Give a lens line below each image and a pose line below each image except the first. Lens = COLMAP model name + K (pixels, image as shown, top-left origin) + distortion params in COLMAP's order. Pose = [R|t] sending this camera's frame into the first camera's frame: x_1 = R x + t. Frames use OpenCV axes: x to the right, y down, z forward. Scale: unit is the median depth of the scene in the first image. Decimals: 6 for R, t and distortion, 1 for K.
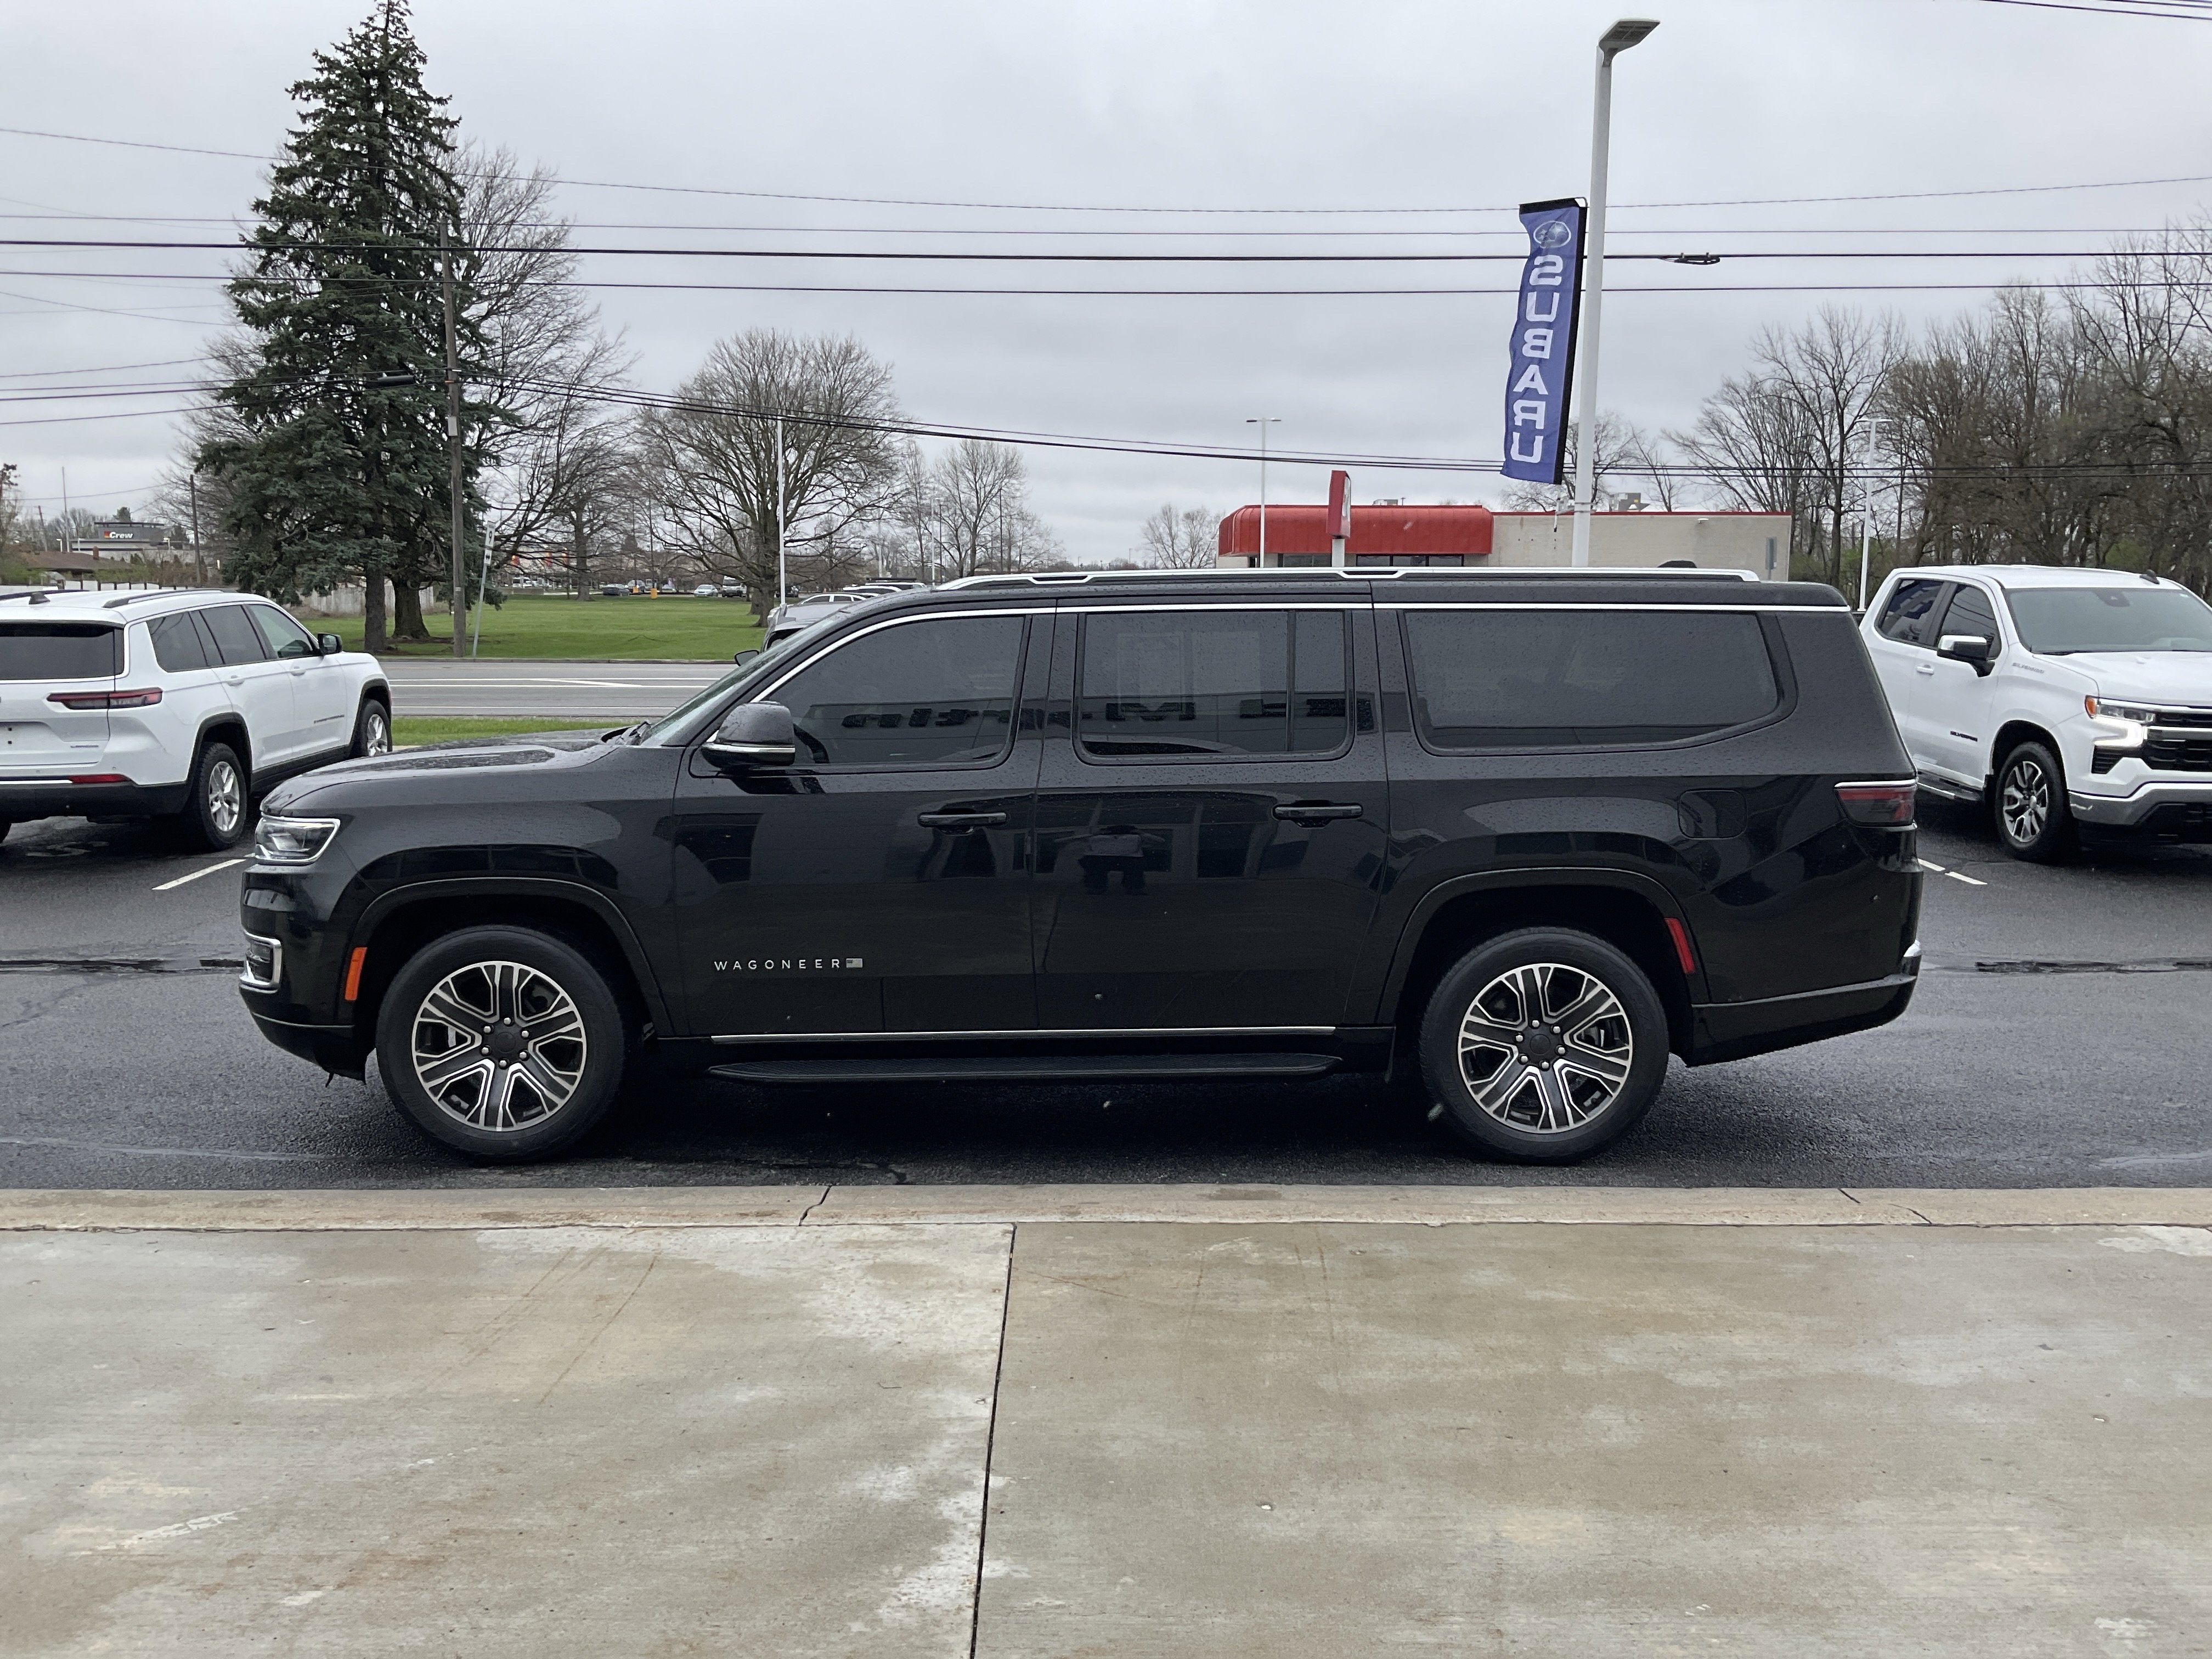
lens RADIAL K [[1803.9, 0, 1103.9], [0, 1803.9, 844.4], [0, 0, 1]] dist [0.075027, -0.146576]
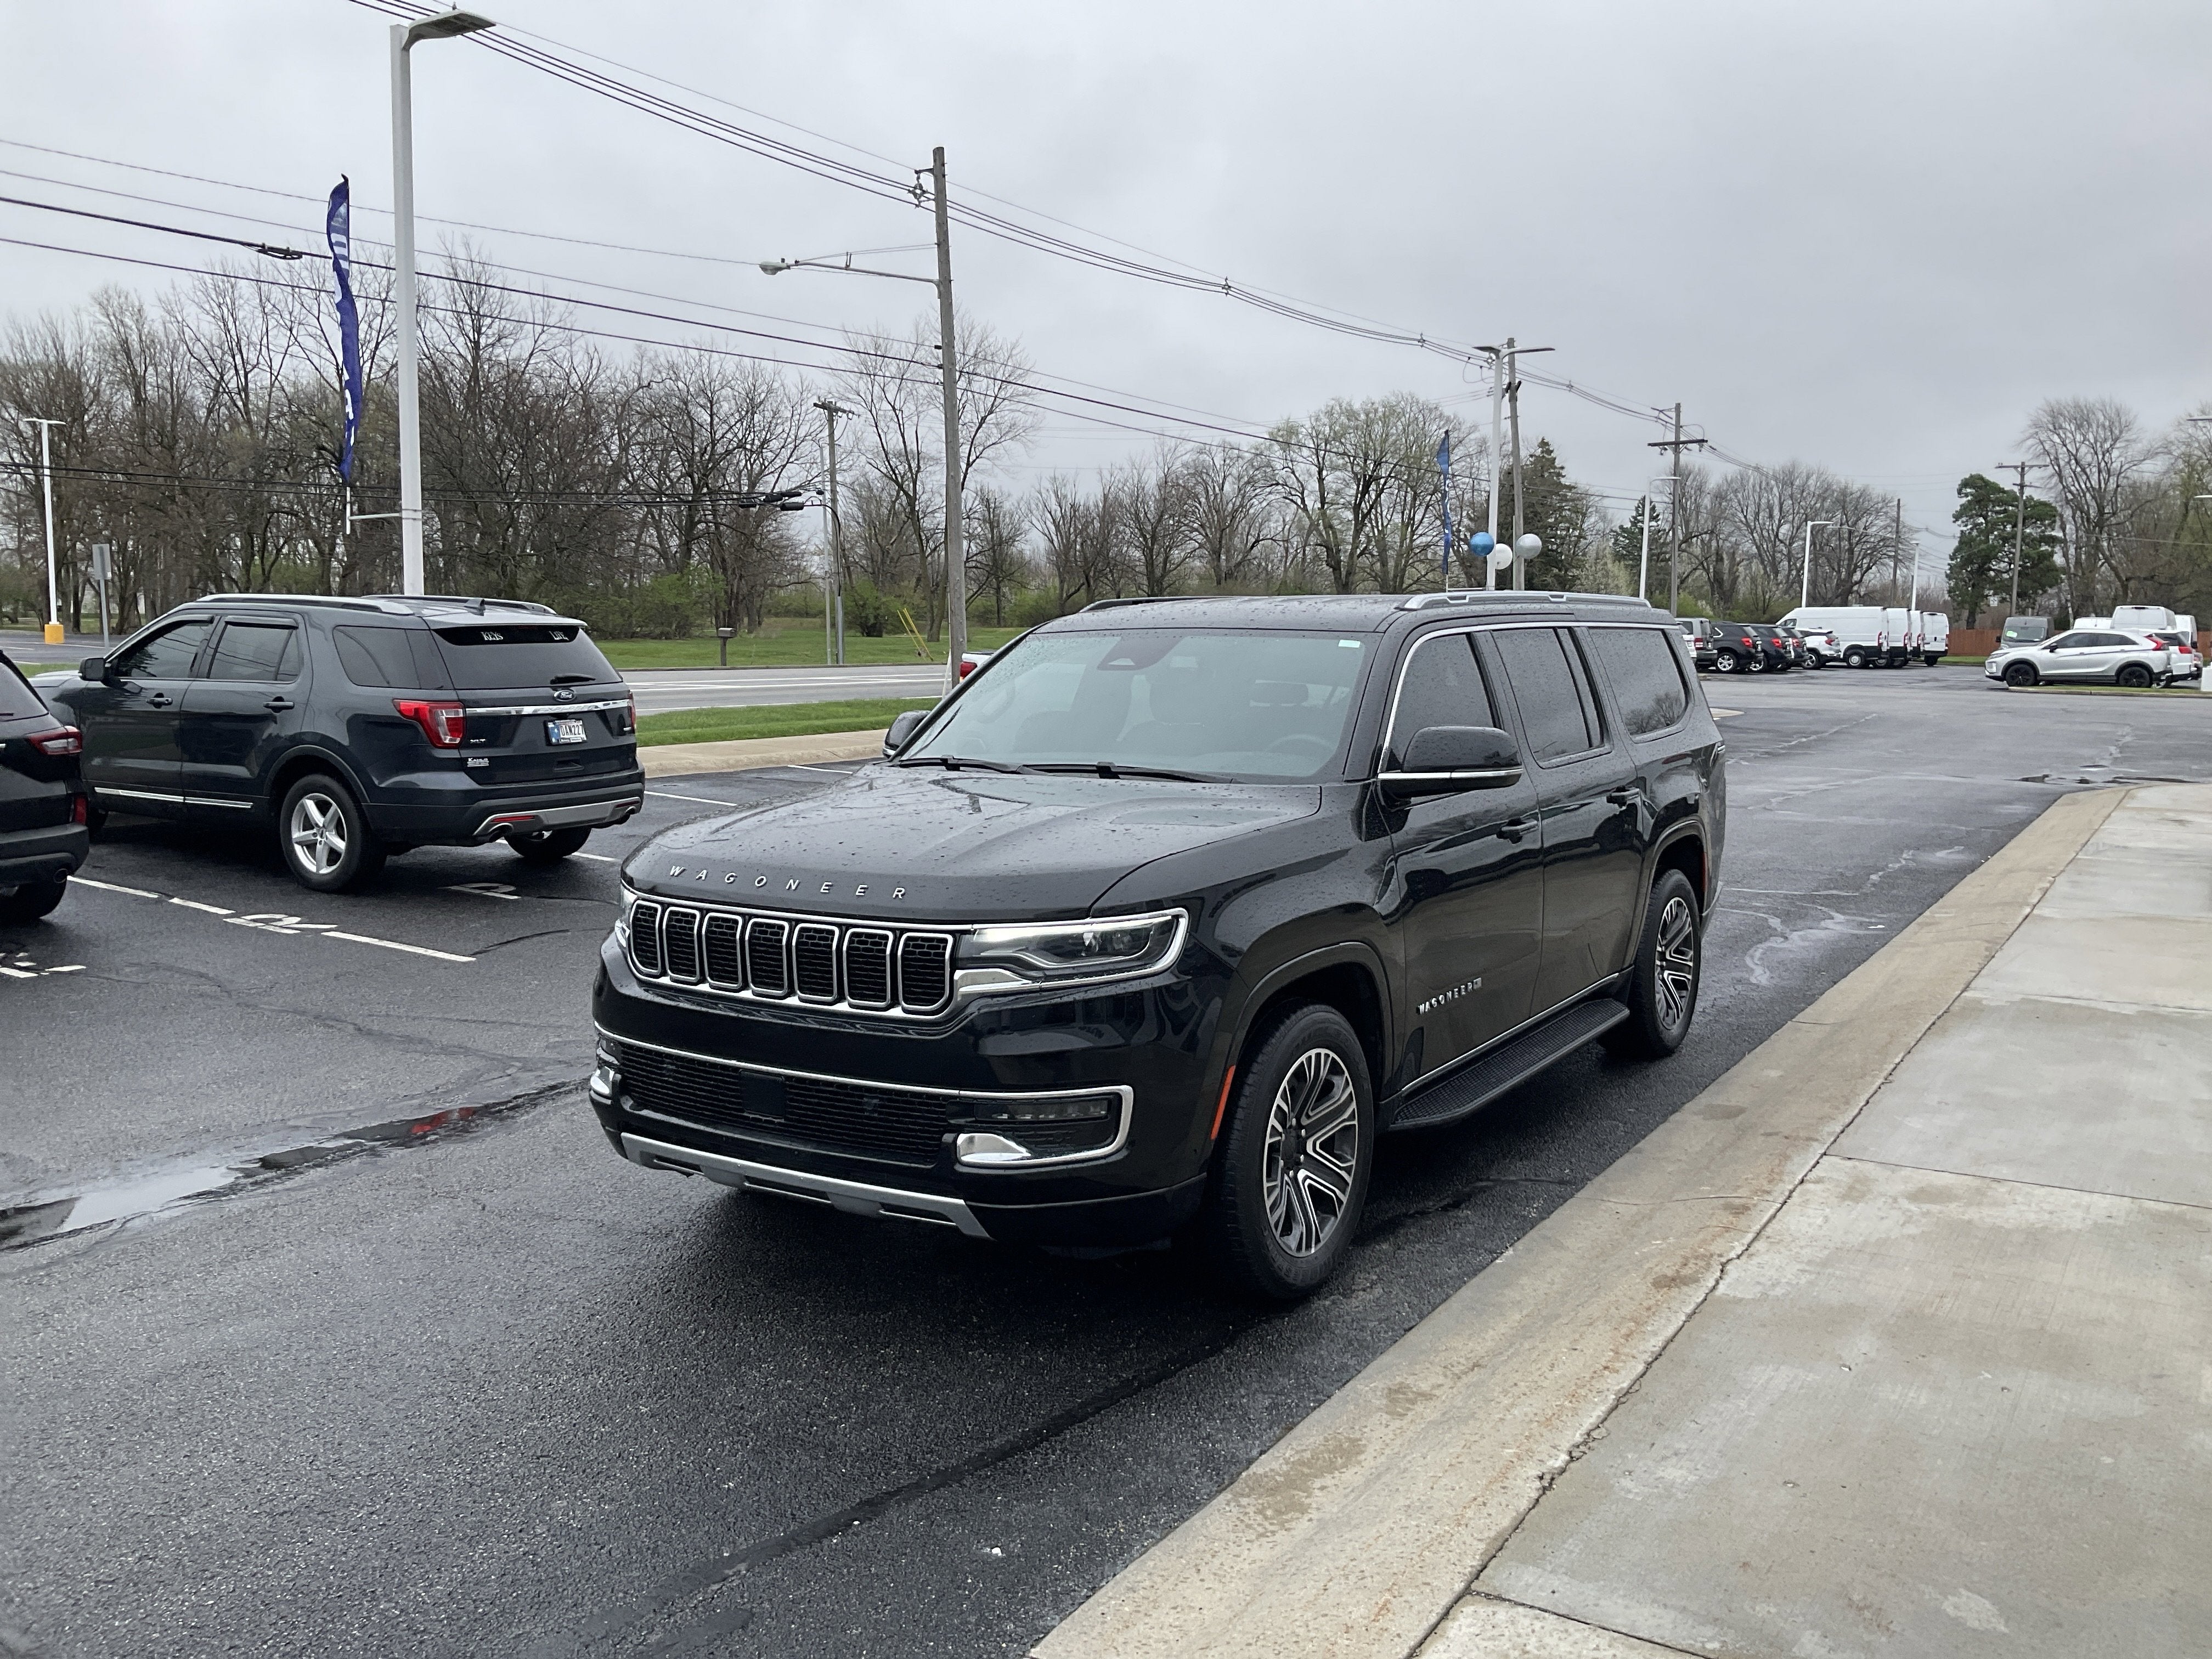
lens RADIAL K [[1803.9, 0, 1117.2], [0, 1803.9, 818.9], [0, 0, 1]] dist [0.075027, -0.146576]
pose [[0.543364, -0.086701, 0.835008, -1.029150], [0.103663, 0.993970, 0.035750, -0.077267], [-0.833072, 0.067135, 0.549075, 0.589606]]
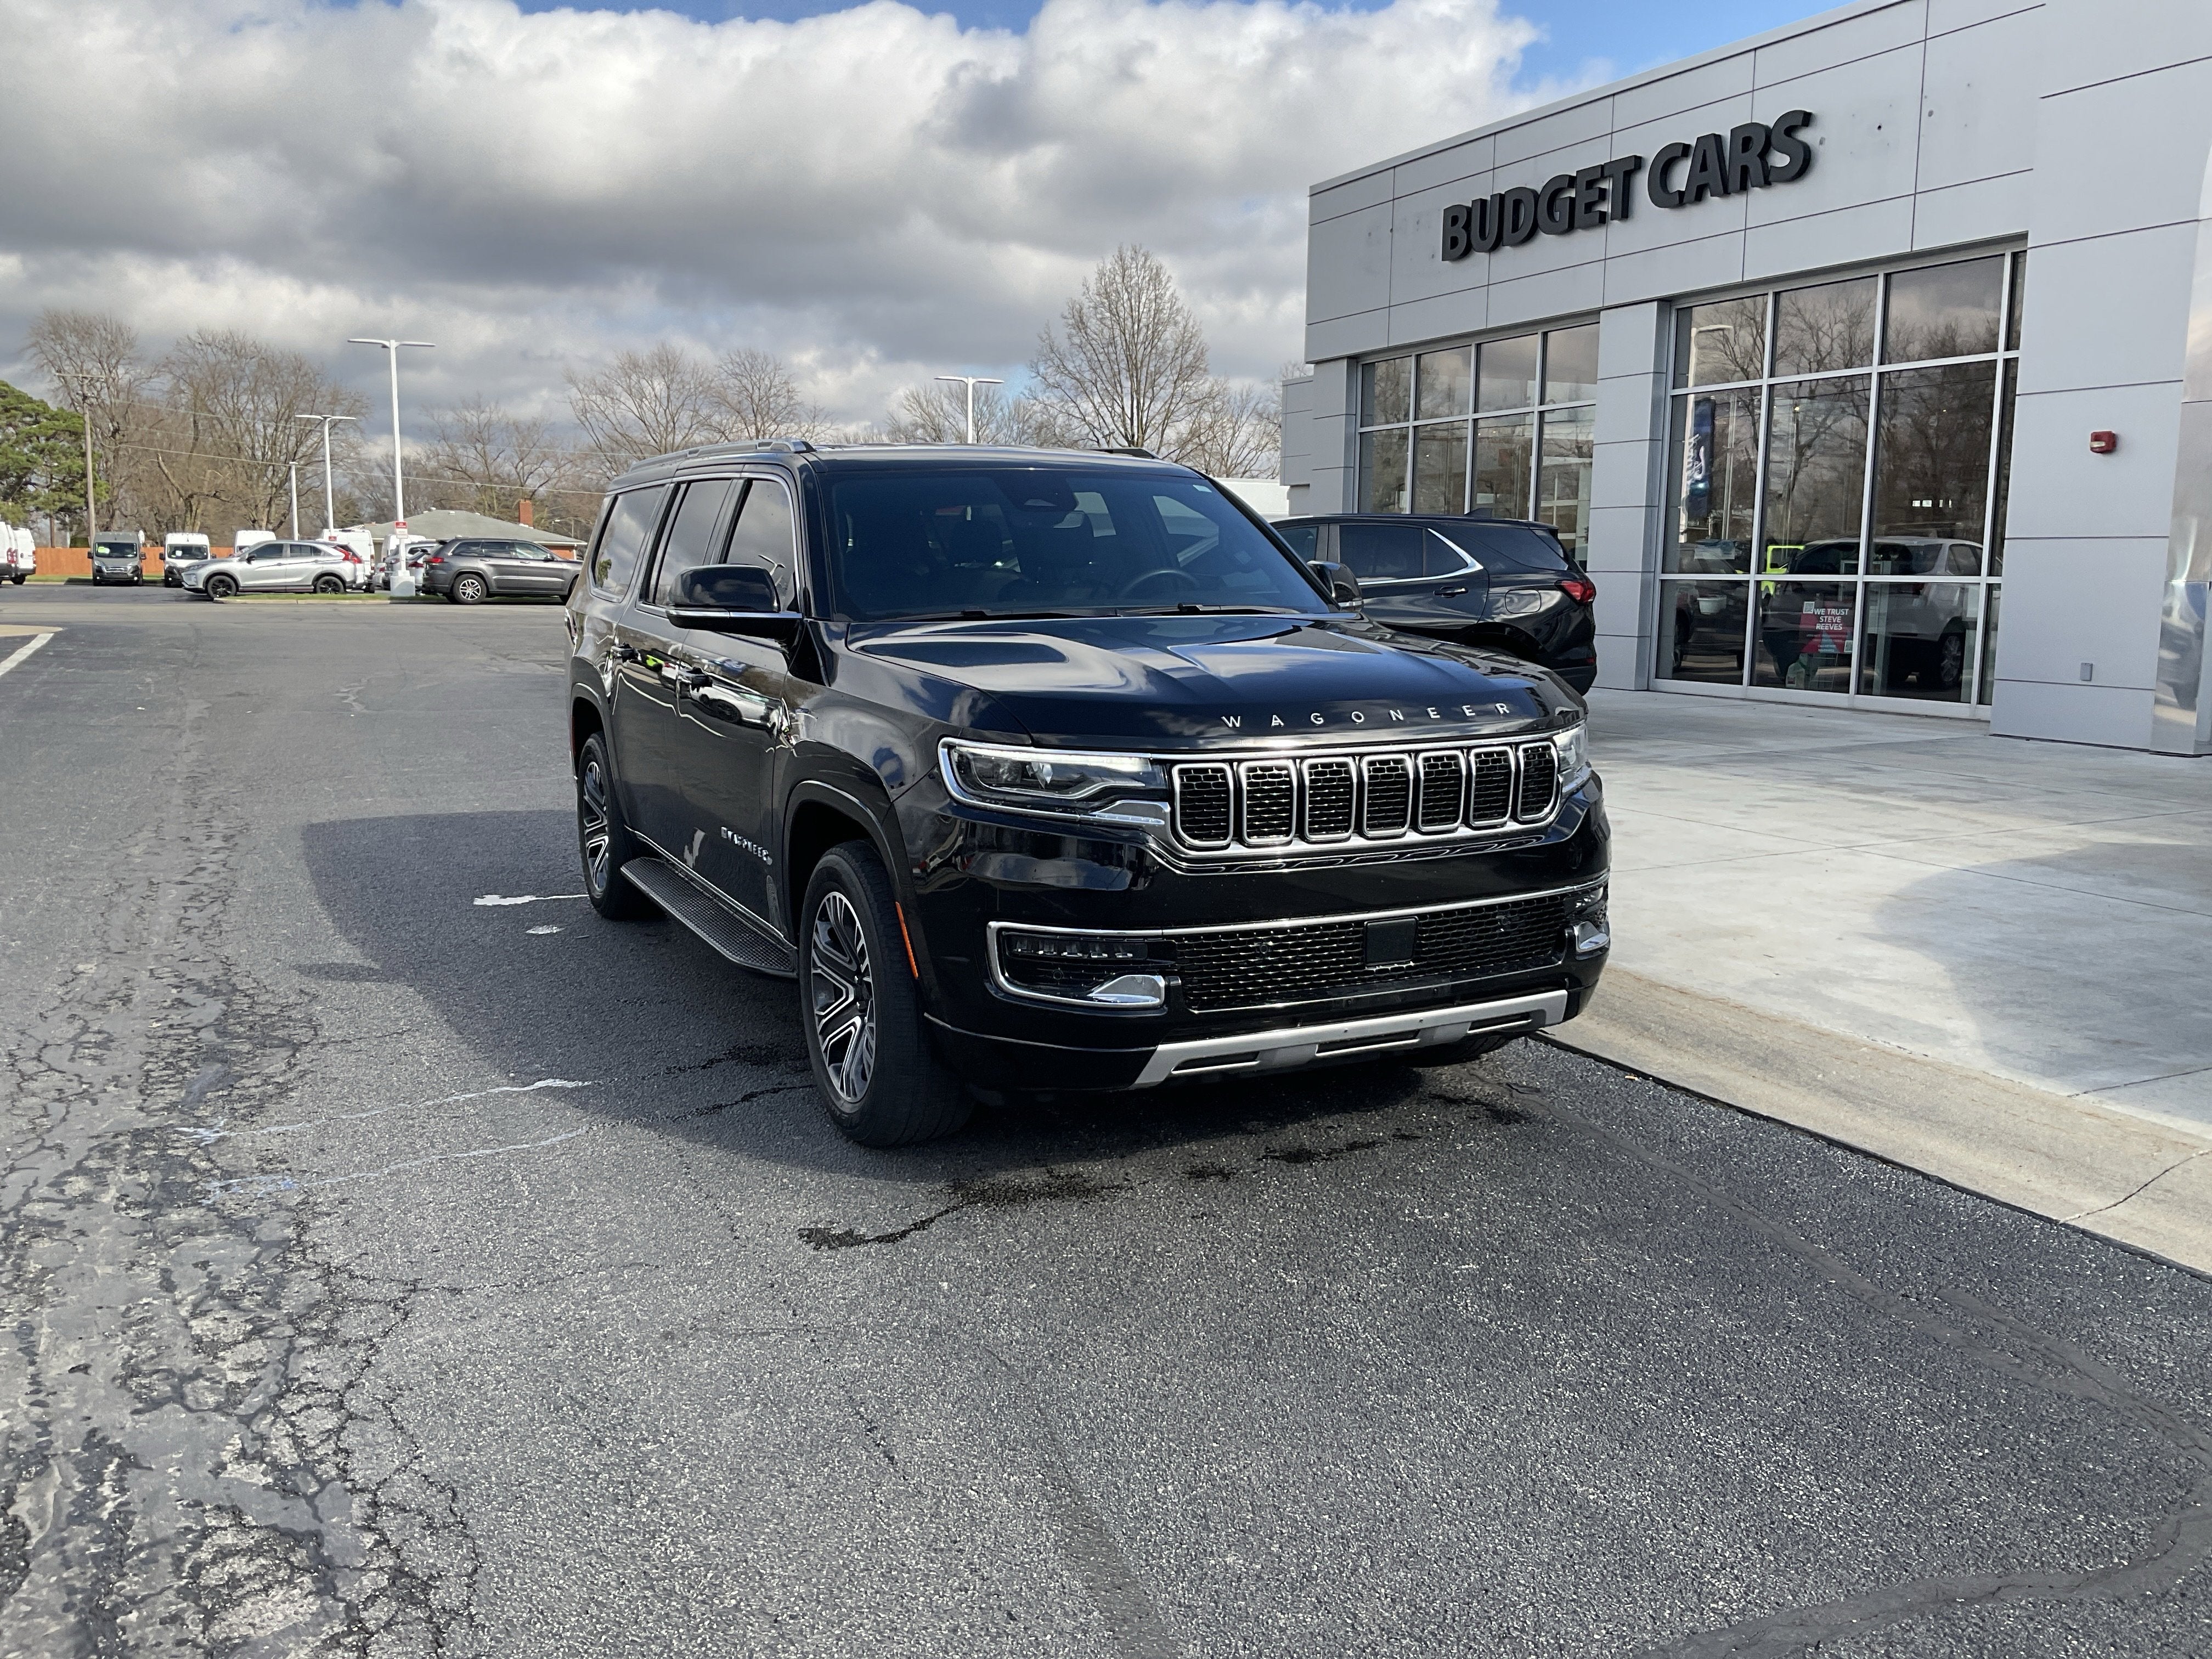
lens RADIAL K [[1803.9, 0, 1102.6], [0, 1803.9, 864.6], [0, 0, 1]] dist [0.075027, -0.146576]
pose [[-0.422611, -0.153286, 0.893254, -1.064202], [0.112074, 0.969190, 0.219341, -0.146749], [-0.899355, 0.192807, -0.392411, 1.497134]]
